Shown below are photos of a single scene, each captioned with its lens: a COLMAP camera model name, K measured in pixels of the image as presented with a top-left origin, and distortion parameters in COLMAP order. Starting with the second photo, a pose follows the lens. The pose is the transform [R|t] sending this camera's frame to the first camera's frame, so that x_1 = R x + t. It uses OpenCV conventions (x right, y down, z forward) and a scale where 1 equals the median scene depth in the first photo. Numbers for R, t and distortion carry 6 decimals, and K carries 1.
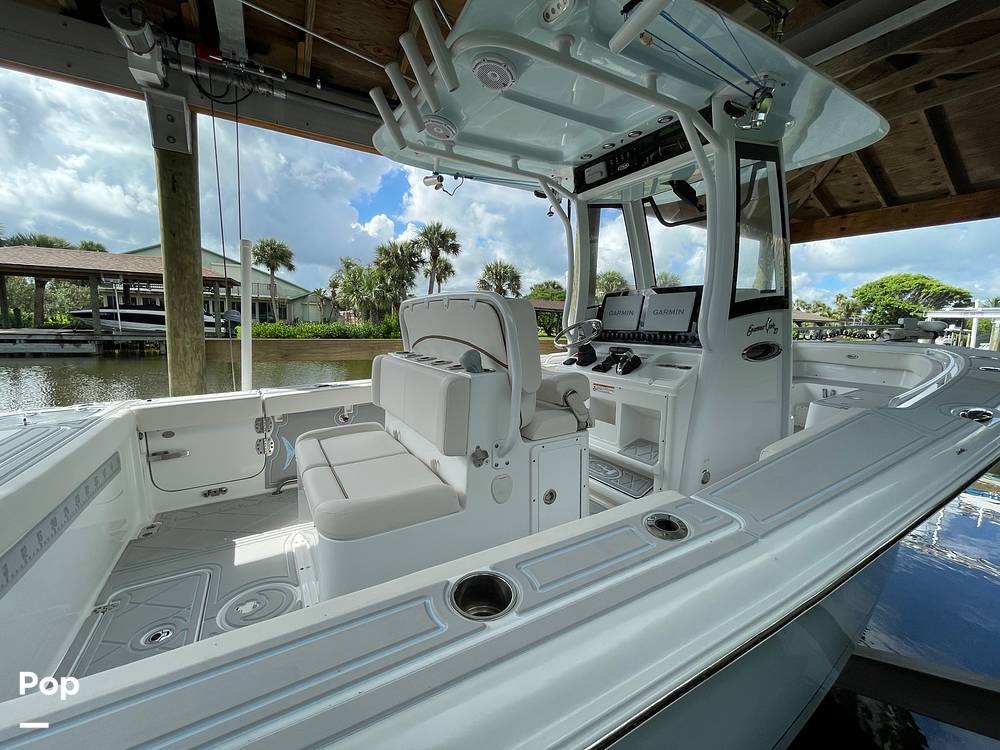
lens RADIAL K [[407.2, 0, 500.0], [0, 407.2, 375.0], [0, 0, 1]] dist [-0.002189, 0.000170]
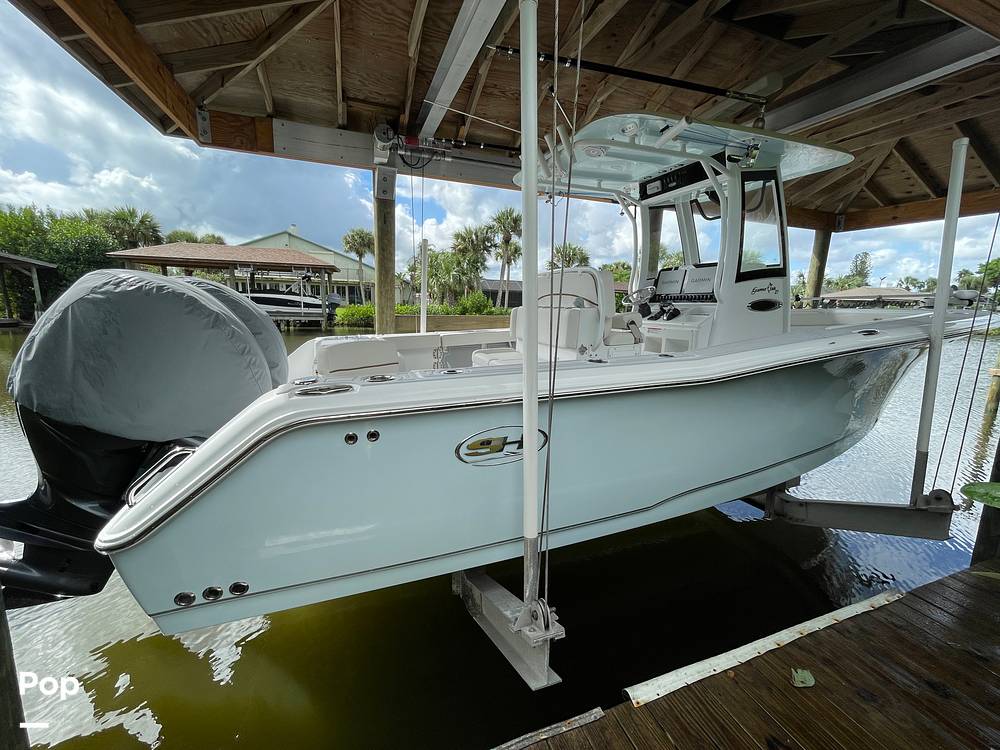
lens RADIAL K [[395.1, 0, 503.7], [0, 395.1, 372.6], [0, 0, 1]] dist [-0.002449, 0.000065]
pose [[0.987839, 0.021384, -0.154002, -0.069125], [-0.014779, 0.998926, 0.043907, 0.120700], [0.154776, -0.041097, 0.987094, -0.516862]]
